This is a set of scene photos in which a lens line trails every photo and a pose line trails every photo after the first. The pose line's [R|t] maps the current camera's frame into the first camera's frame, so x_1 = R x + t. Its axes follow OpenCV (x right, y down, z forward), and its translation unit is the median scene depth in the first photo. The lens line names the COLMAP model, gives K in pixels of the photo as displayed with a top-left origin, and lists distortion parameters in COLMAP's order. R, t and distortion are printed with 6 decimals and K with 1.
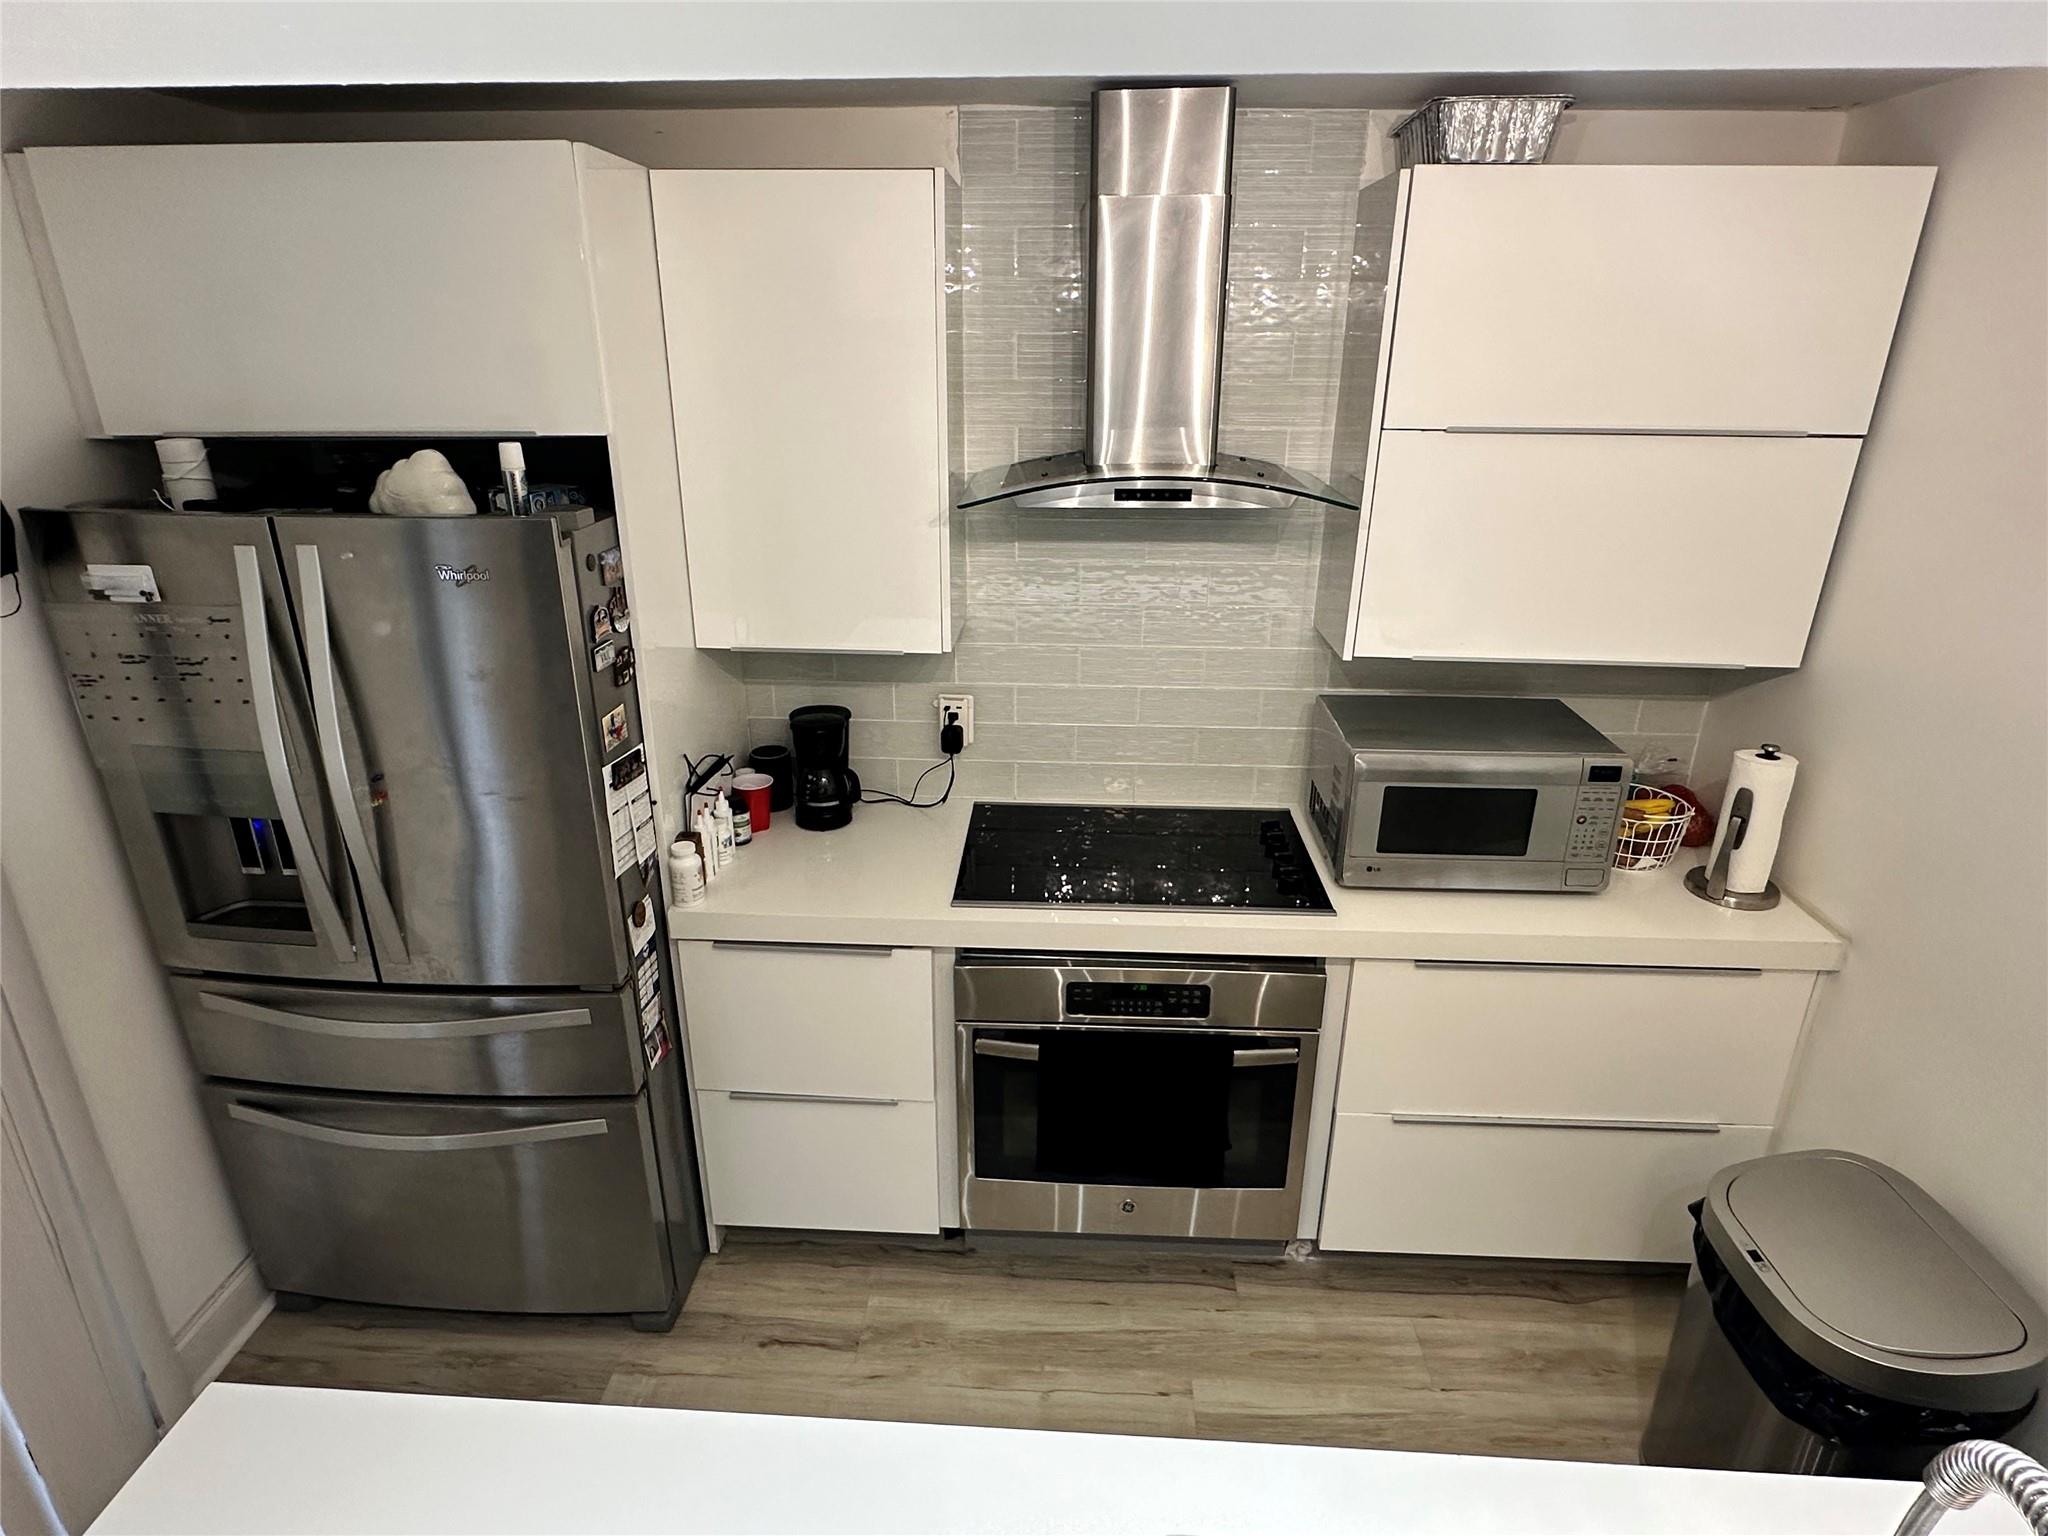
lens RADIAL K [[1110.6, 0, 1031.6], [0, 1110.6, 779.3], [0, 0, 1]] dist [-0.006039, -0.000381]
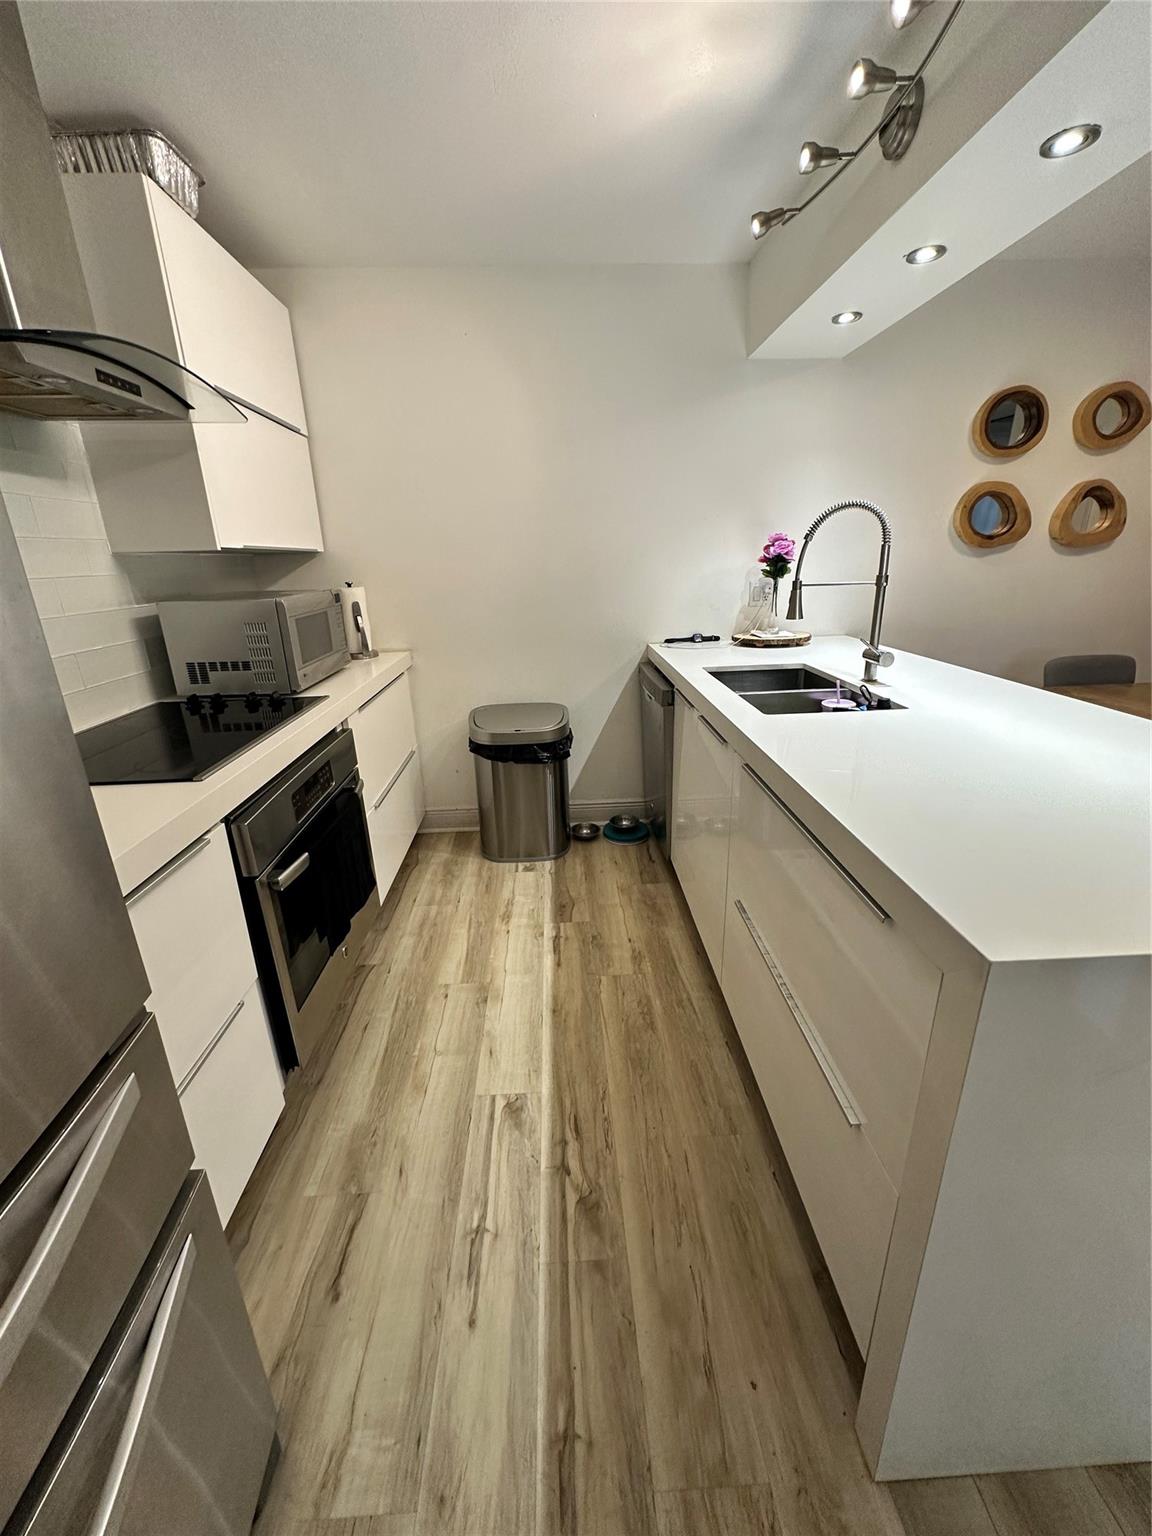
lens RADIAL K [[613.1, 0, 570.5], [0, 613.1, 765.0], [0, 0, 1]] dist [-0.004384, 0.000364]
pose [[-0.074462, -0.332758, 0.940068, -0.576013], [0.388641, 0.858465, 0.334657, 0.044139], [-0.918375, 0.390268, 0.065400, 0.616873]]
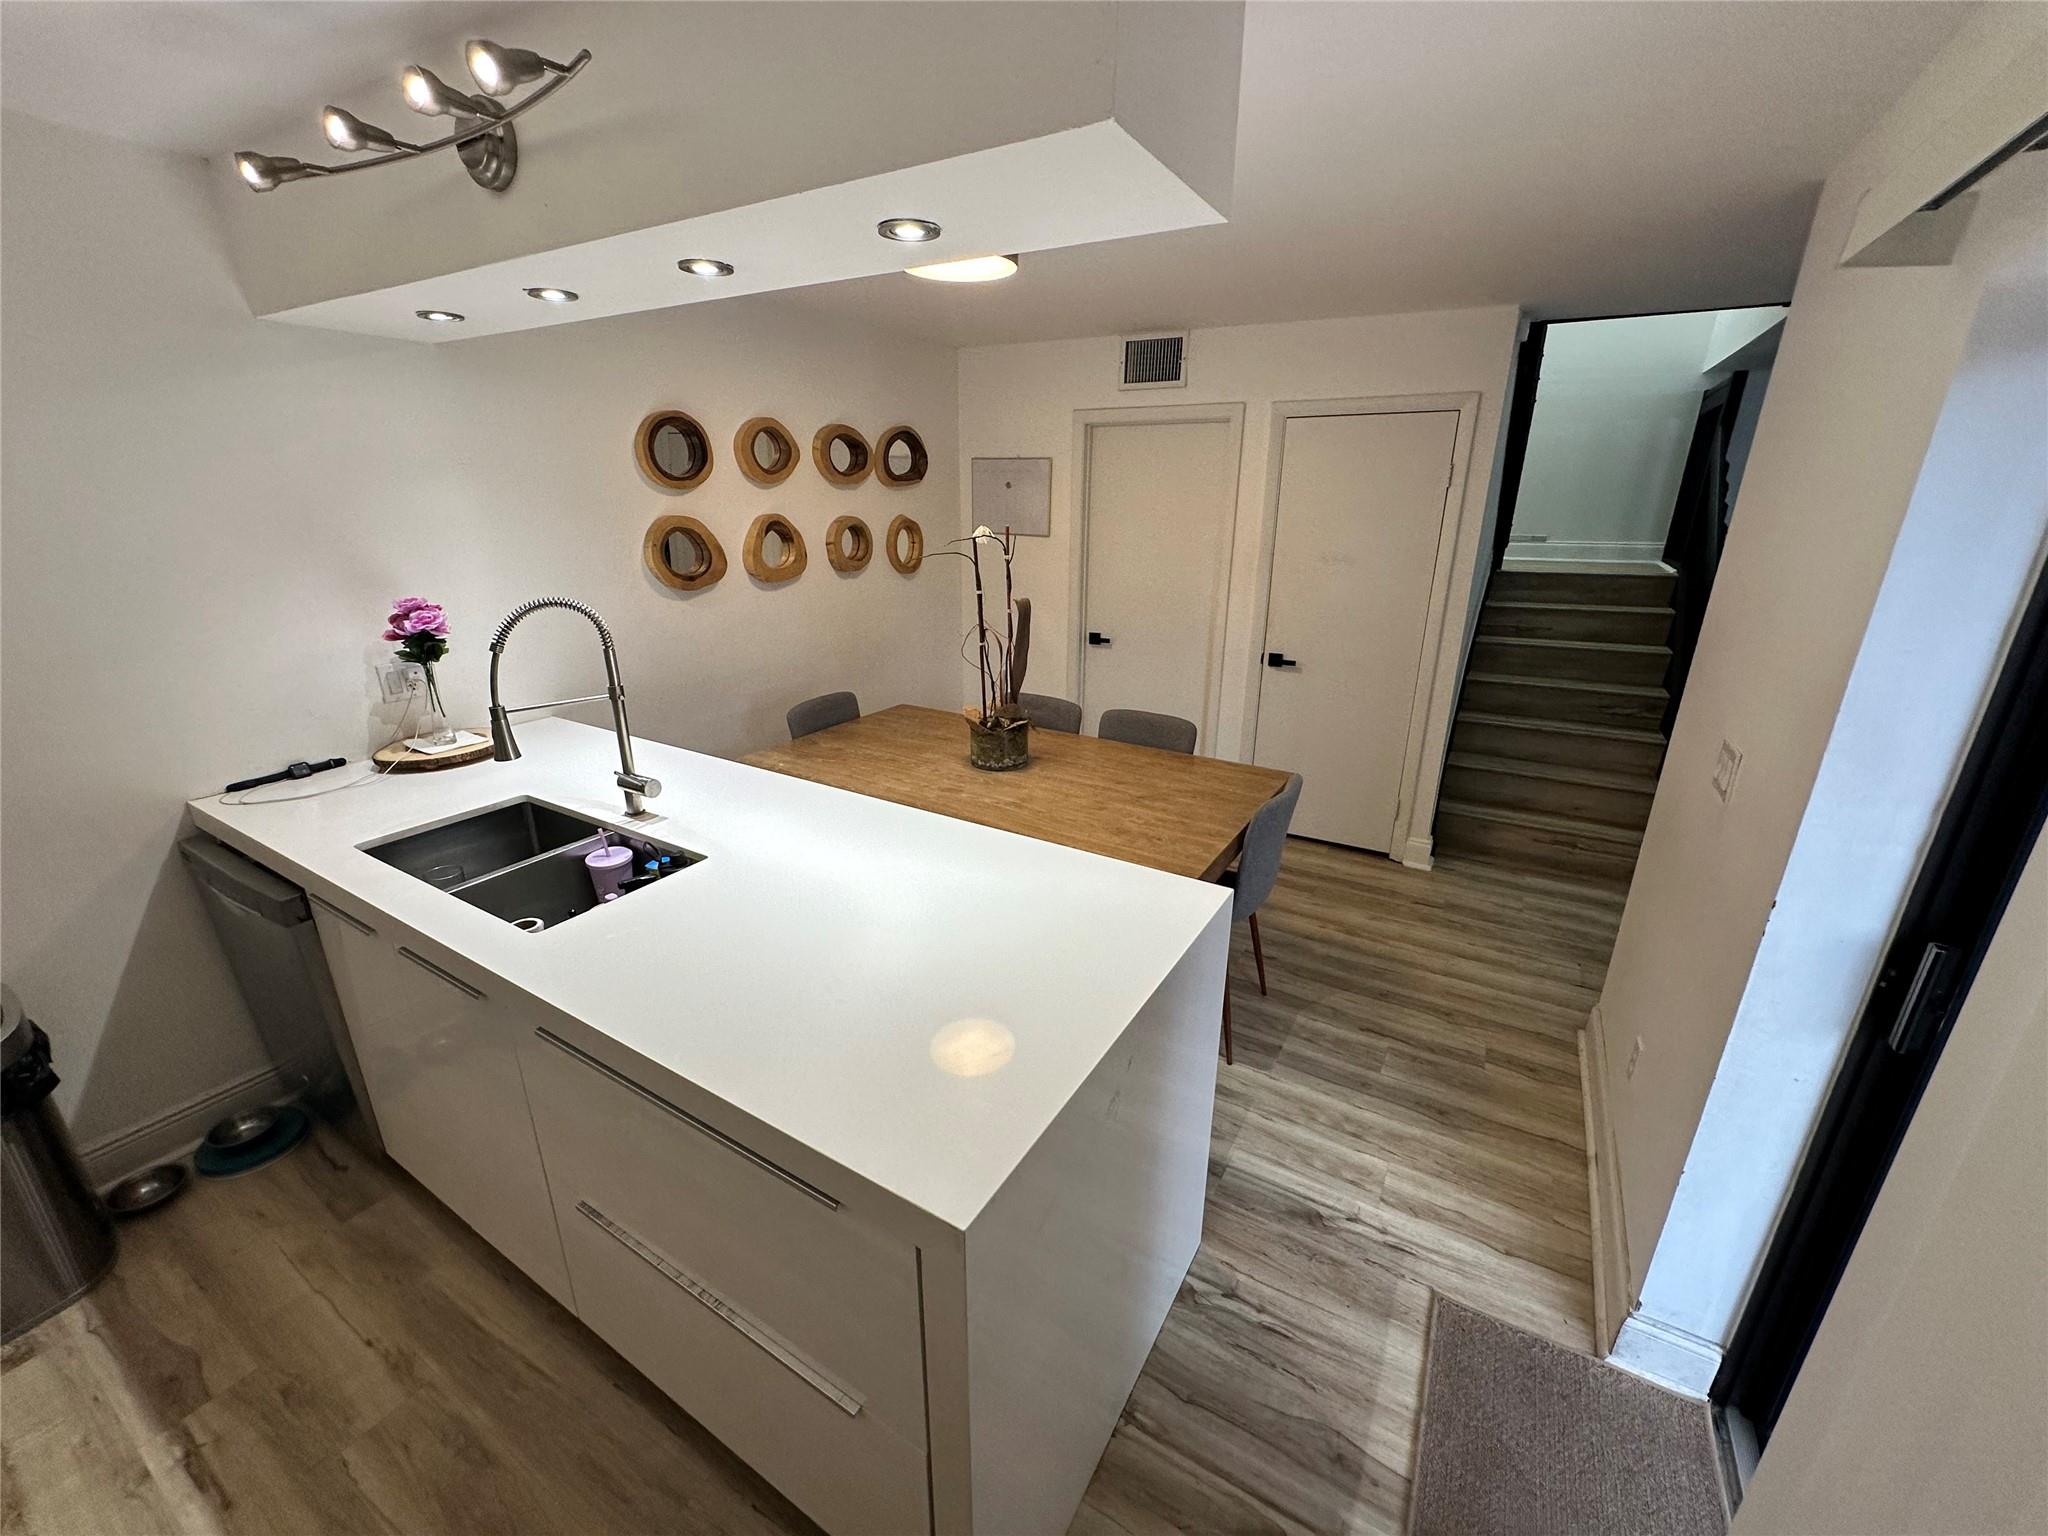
lens RADIAL K [[817.5, 0, 1028.0], [0, 817.5, 764.5], [0, 0, 1]] dist [-0.004384, 0.000364]
pose [[-0.878933, -0.167723, 0.446481, -0.527061], [0.157958, 0.780931, 0.604314, -0.106495], [-0.450028, 0.601677, -0.659893, 0.605257]]
